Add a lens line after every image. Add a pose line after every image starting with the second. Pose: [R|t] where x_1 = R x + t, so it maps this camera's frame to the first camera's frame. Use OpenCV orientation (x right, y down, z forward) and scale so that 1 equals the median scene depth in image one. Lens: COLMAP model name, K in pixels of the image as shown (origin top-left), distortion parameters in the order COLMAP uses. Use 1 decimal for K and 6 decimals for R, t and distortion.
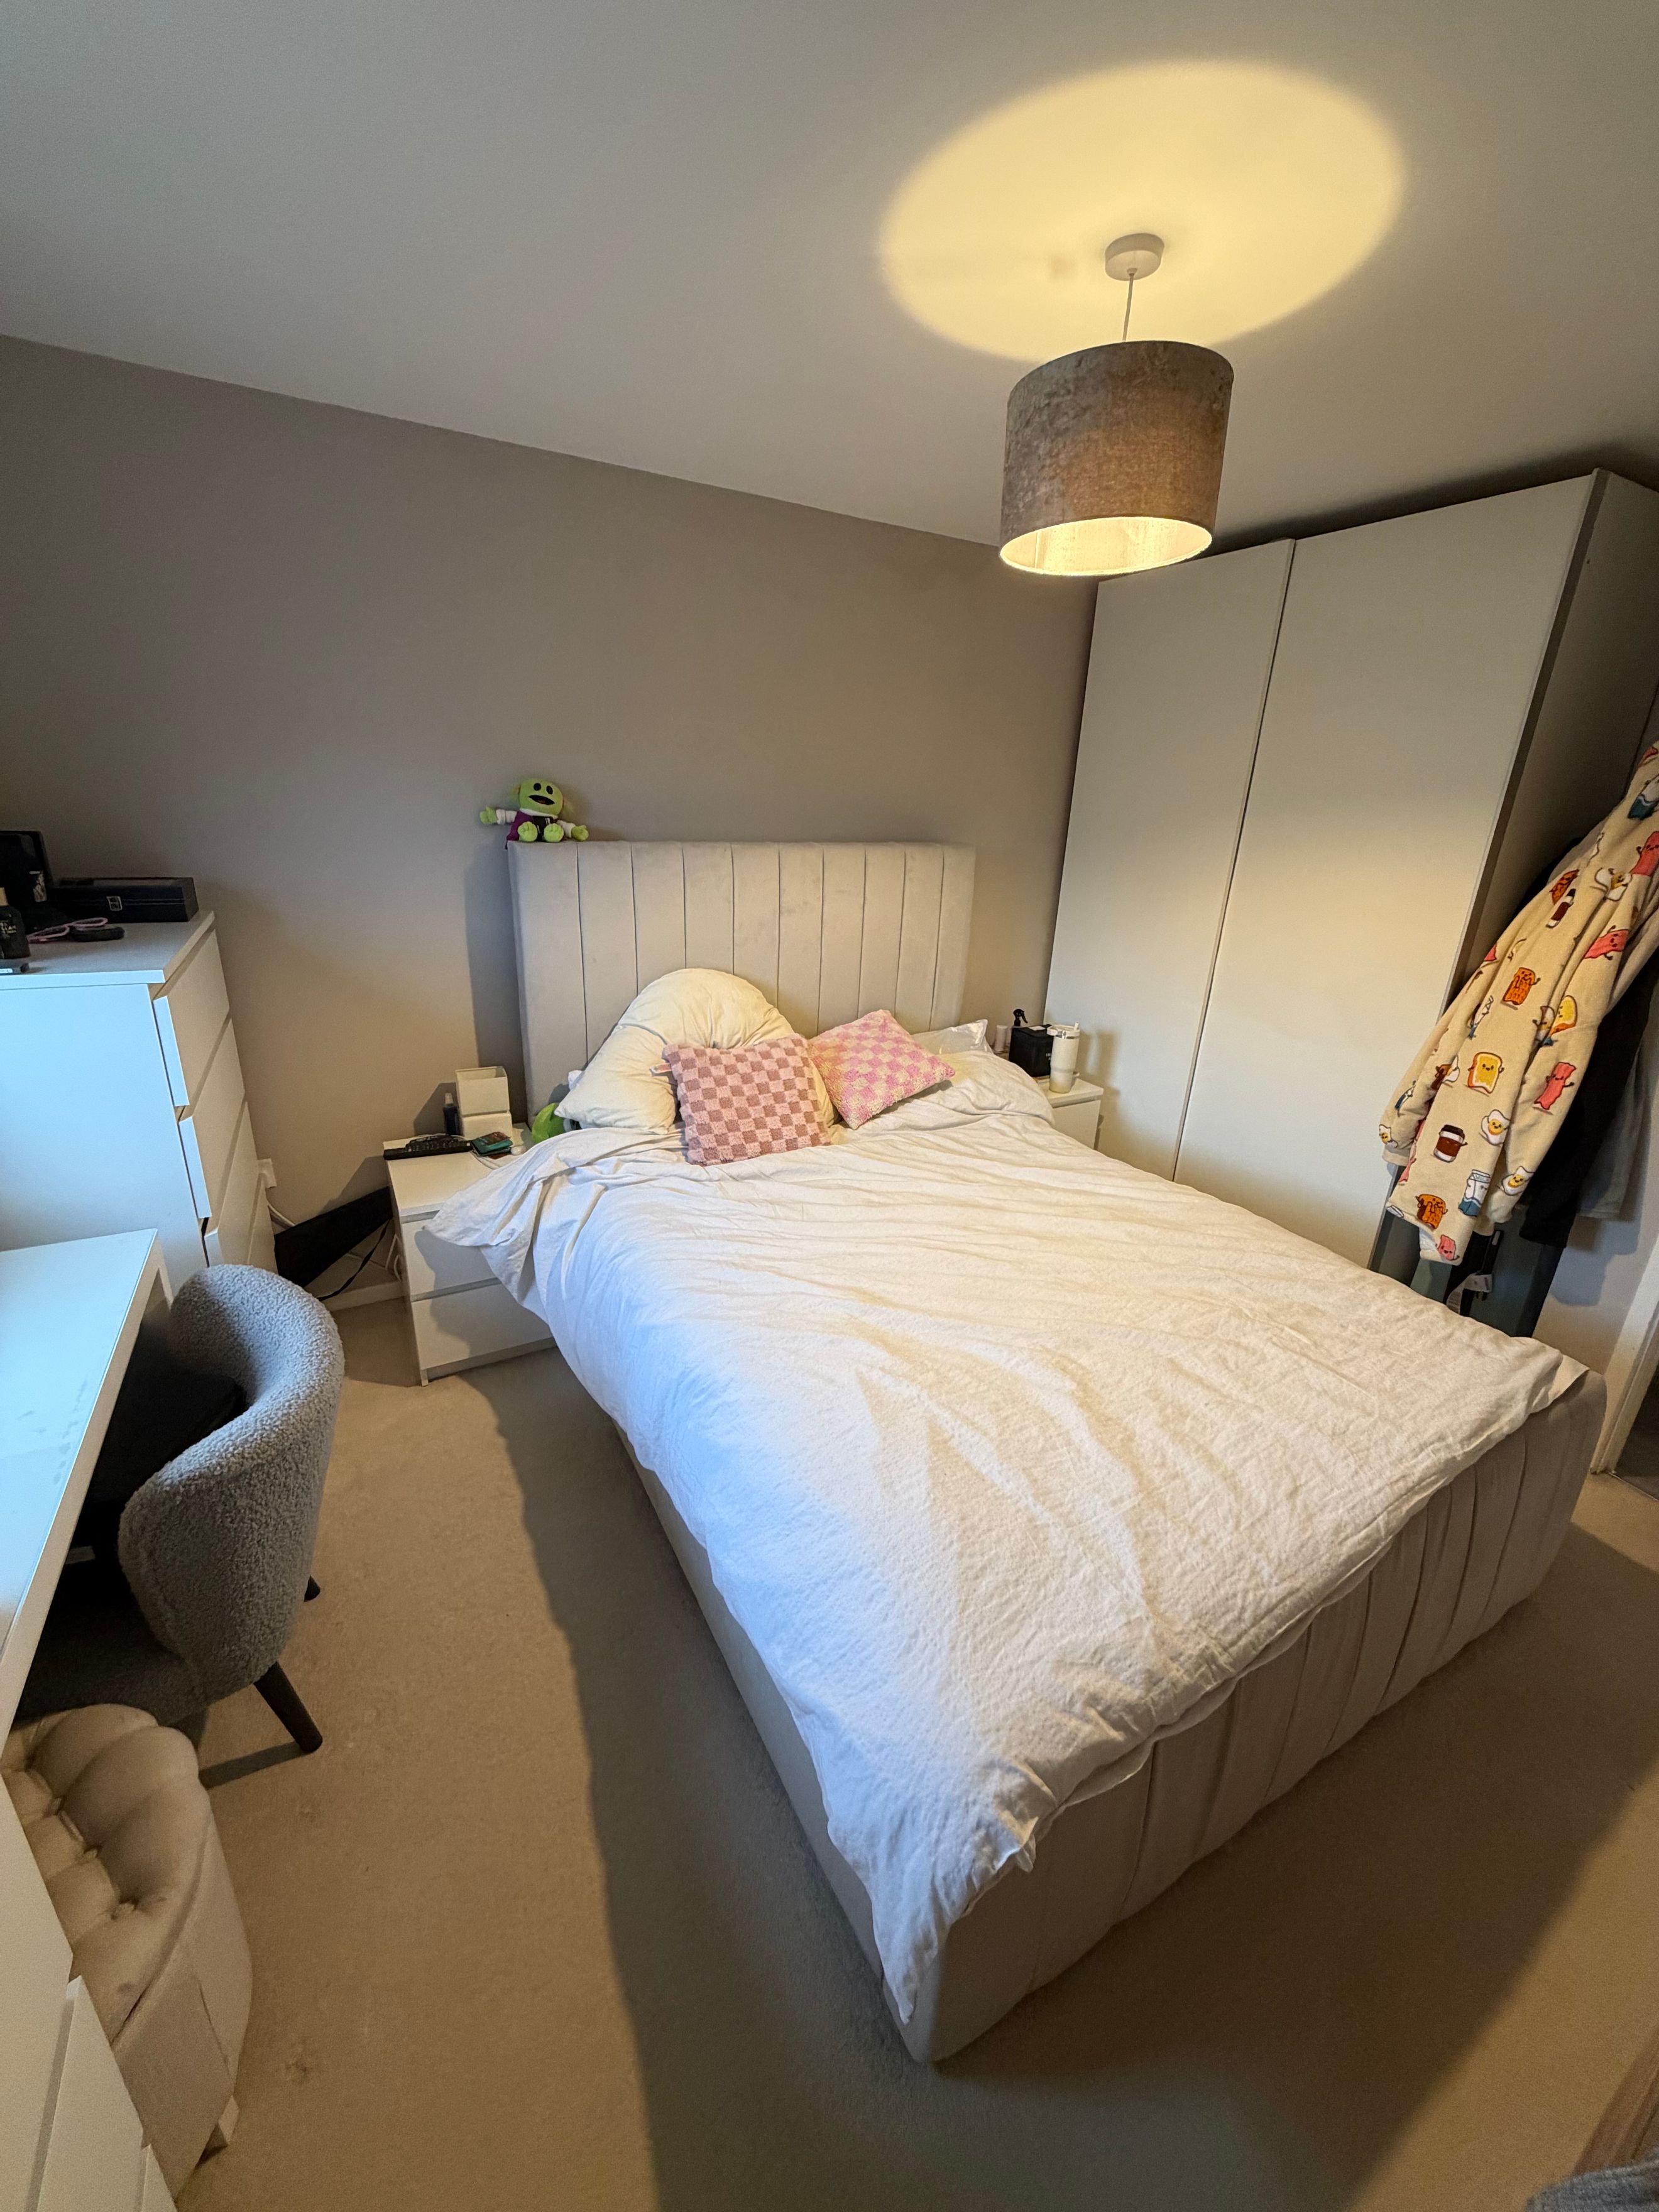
lens RADIAL K [[884.0, 0, 828.2], [0, 884.0, 1096.6], [0, 0, 1]] dist [-0.001530, 0.000519]
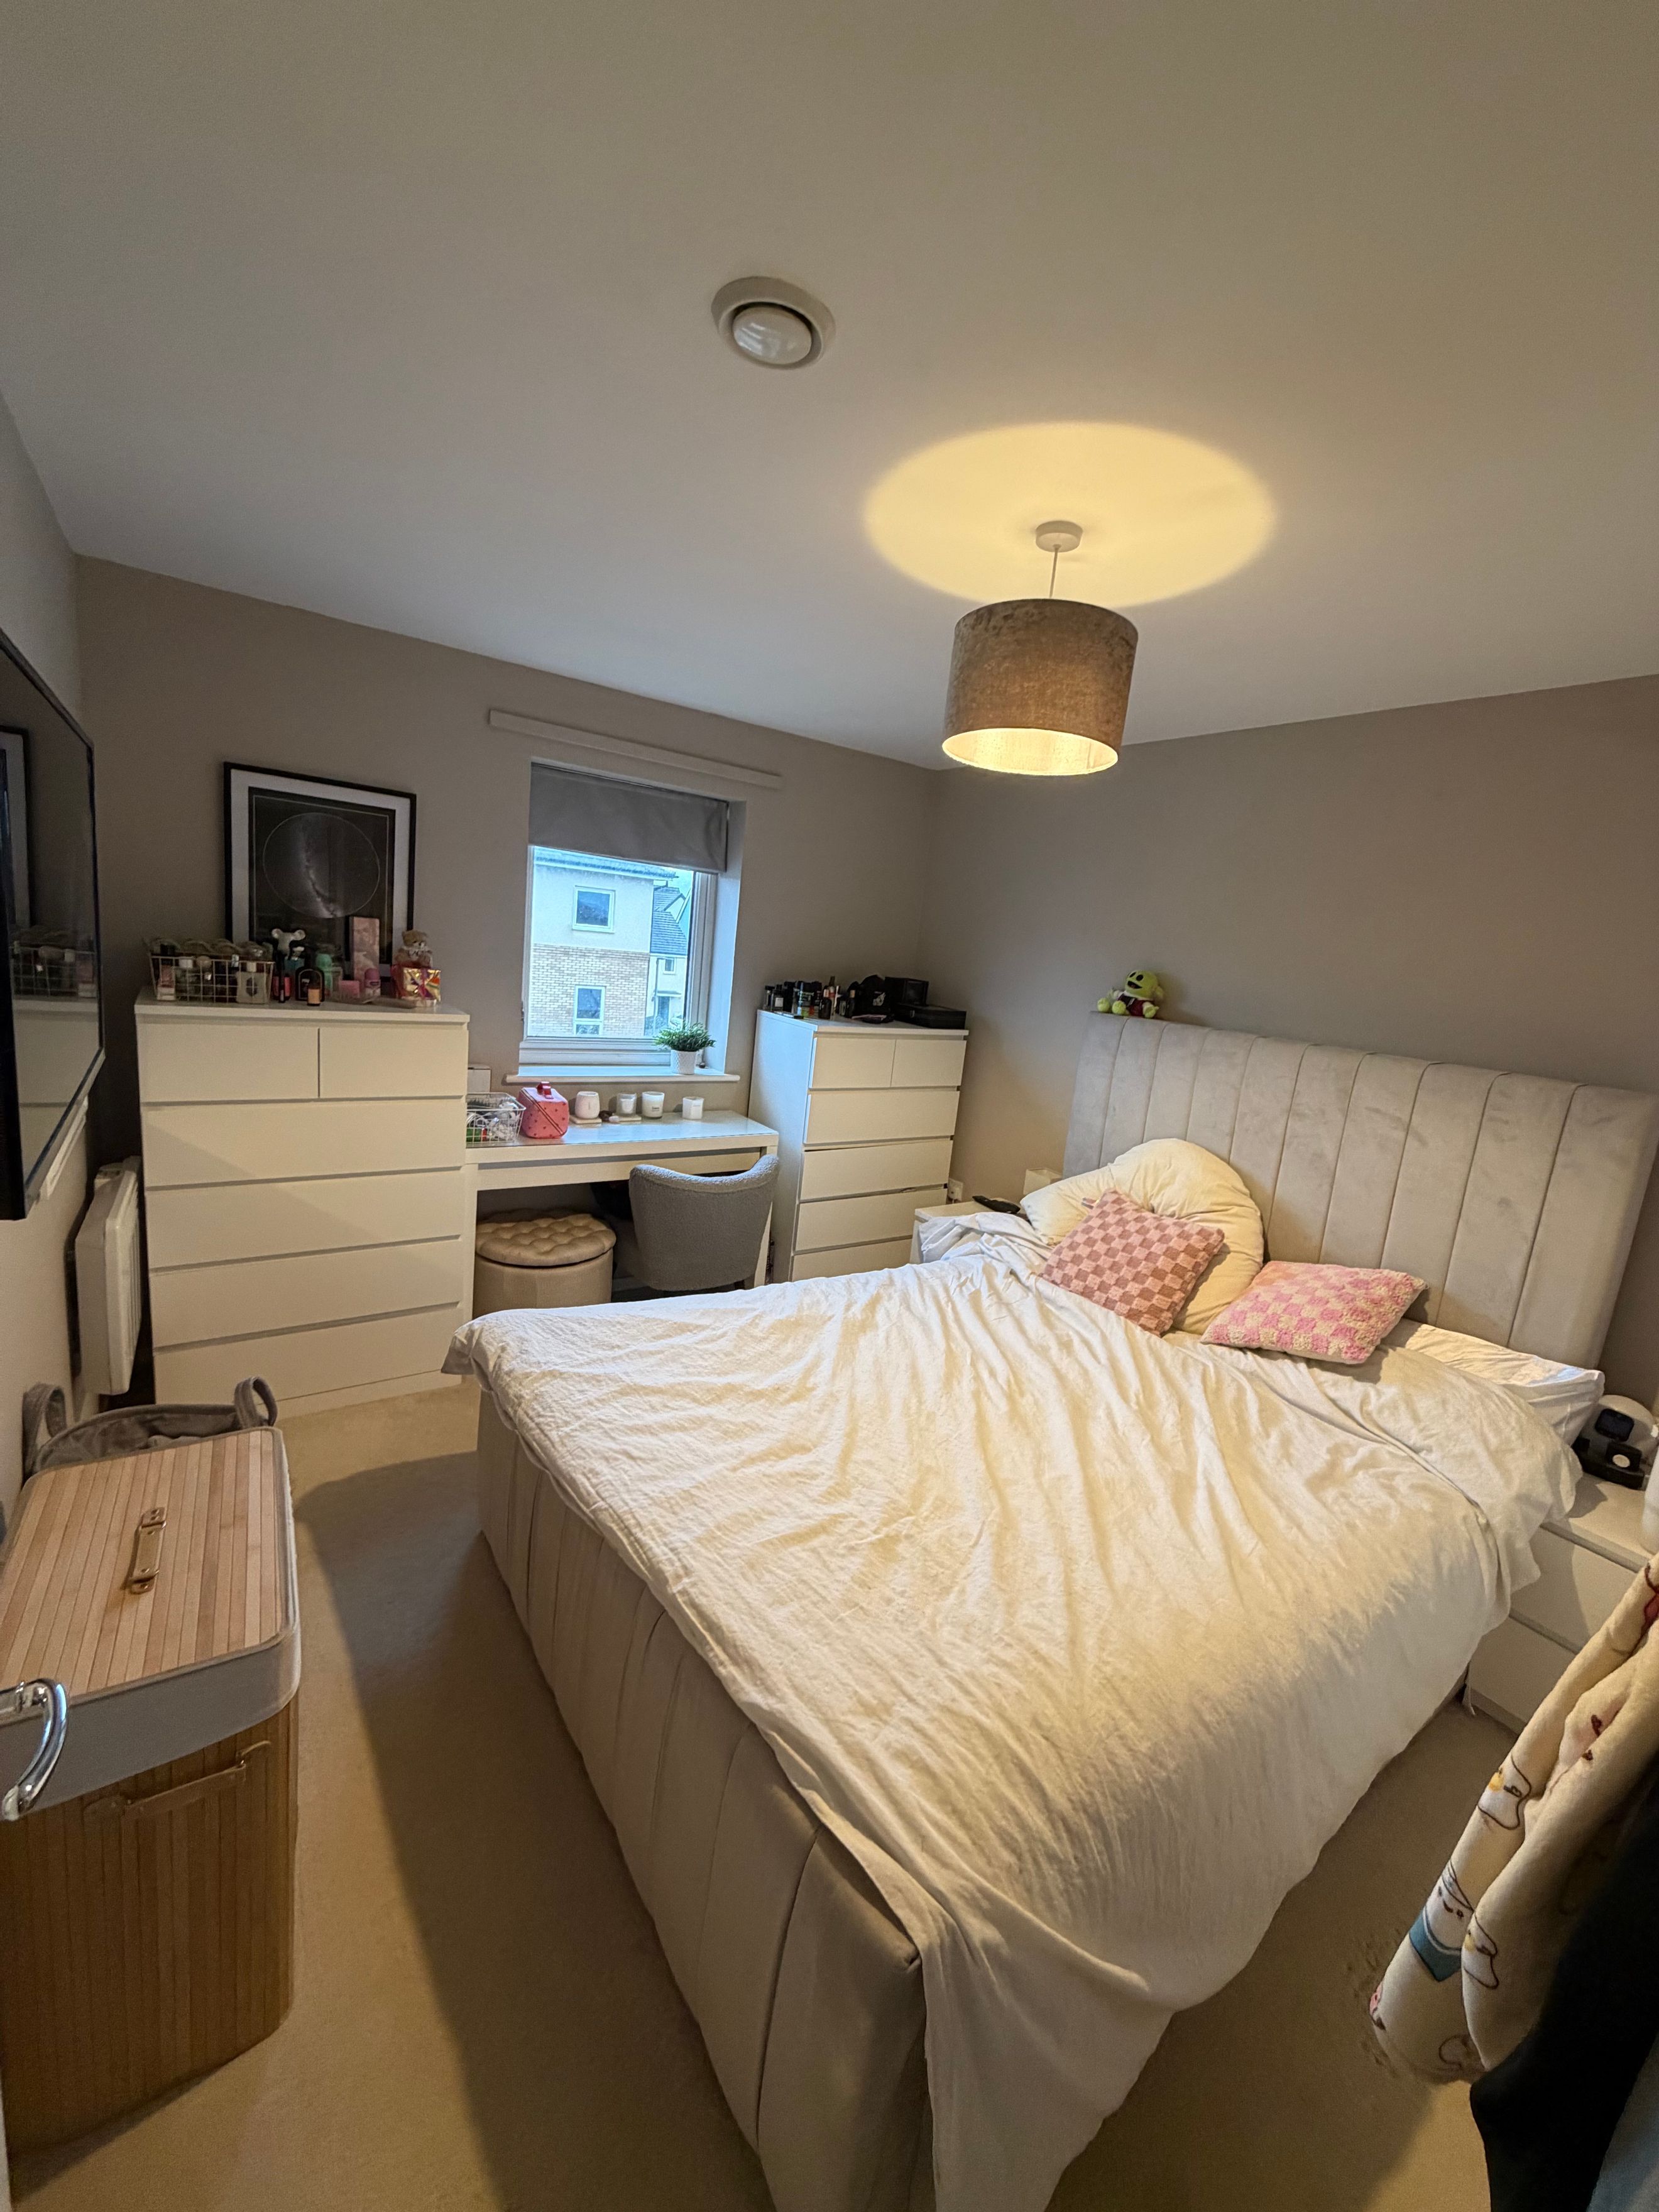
lens RADIAL K [[878.8, 0, 828.0], [0, 878.8, 1102.0], [0, 0, 1]] dist [0.001442, 0.000068]
pose [[0.099455, 0.158537, -0.982331, 1.447664], [-0.412250, 0.905077, 0.104331, -0.210636], [0.905626, 0.394590, 0.155371, 0.741212]]
